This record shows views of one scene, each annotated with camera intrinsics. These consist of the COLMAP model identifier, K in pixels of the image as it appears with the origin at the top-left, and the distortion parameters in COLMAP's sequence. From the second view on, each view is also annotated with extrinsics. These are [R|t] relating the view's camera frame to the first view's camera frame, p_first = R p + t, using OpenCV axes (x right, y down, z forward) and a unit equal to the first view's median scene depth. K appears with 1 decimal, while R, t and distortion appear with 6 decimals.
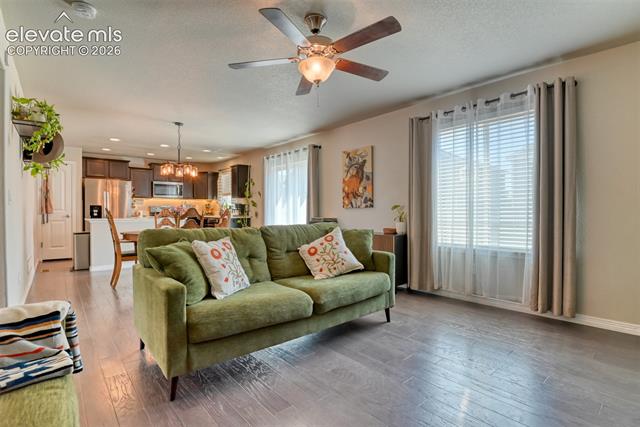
lens RADIAL K [[315.1, 0, 321.6], [0, 315.1, 212.8], [0, 0, 1]] dist [-0.026715, -0.001709]
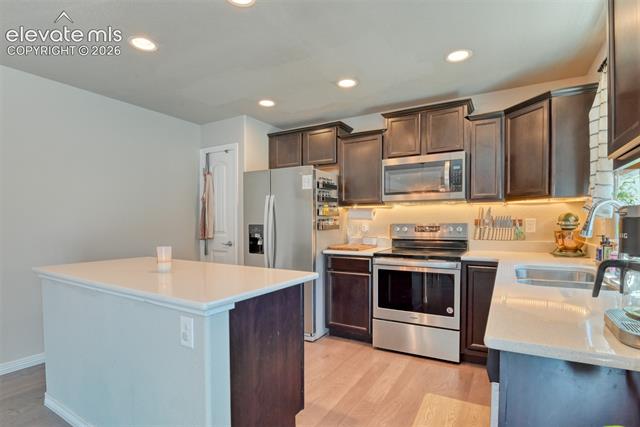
lens RADIAL K [[315.1, 0, 315.9], [0, 315.1, 226.1], [0, 0, 1]] dist [-0.026715, -0.001709]
pose [[0.317008, 0.013194, -0.948331, -0.249240], [-0.005330, 0.999912, 0.012130, -0.030279], [0.948408, 0.001210, 0.317050, 1.004063]]
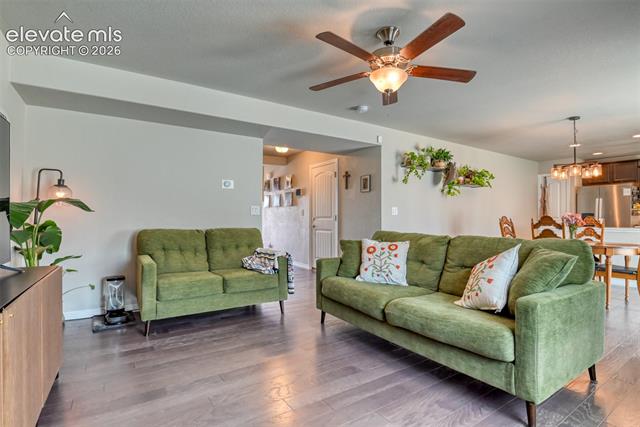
lens RADIAL K [[315.1, 0, 323.4], [0, 315.1, 212.2], [0, 0, 1]] dist [-0.026715, -0.001709]
pose [[-0.125020, -0.016719, -0.992013, 0.356583], [-0.011754, 0.999813, -0.015369, -0.003662], [0.992085, 0.009739, -0.125194, 0.325647]]
